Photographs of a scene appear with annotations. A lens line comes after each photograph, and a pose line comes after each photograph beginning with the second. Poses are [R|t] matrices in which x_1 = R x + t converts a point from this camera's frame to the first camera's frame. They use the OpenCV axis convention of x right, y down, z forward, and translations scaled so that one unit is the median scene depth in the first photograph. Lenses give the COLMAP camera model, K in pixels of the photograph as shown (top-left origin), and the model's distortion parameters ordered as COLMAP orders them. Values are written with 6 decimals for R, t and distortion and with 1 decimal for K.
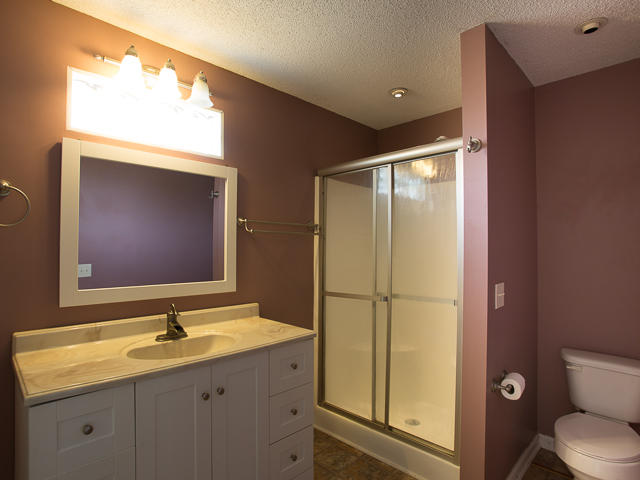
lens RADIAL K [[350.1, 0, 317.7], [0, 350.1, 242.6], [0, 0, 1]] dist [-0.062162, 0.018178]
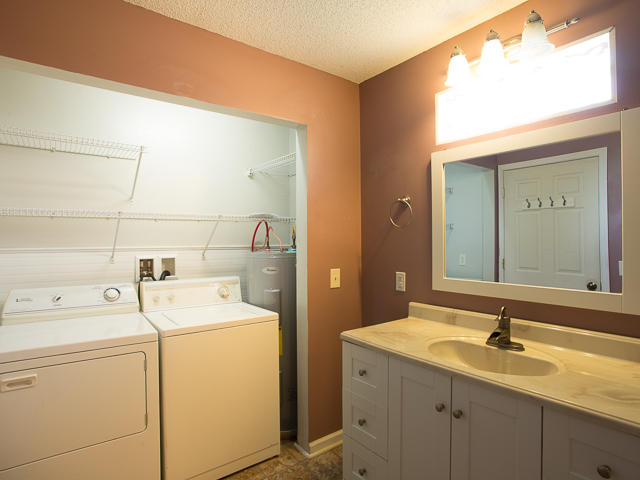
lens RADIAL K [[350.1, 0, 318.0], [0, 350.1, 239.0], [0, 0, 1]] dist [-0.062162, 0.018178]
pose [[-0.141772, -0.005759, -0.989883, 0.546855], [0.018081, 0.999801, -0.008406, 0.006546], [0.989734, -0.019089, -0.141640, 0.735790]]
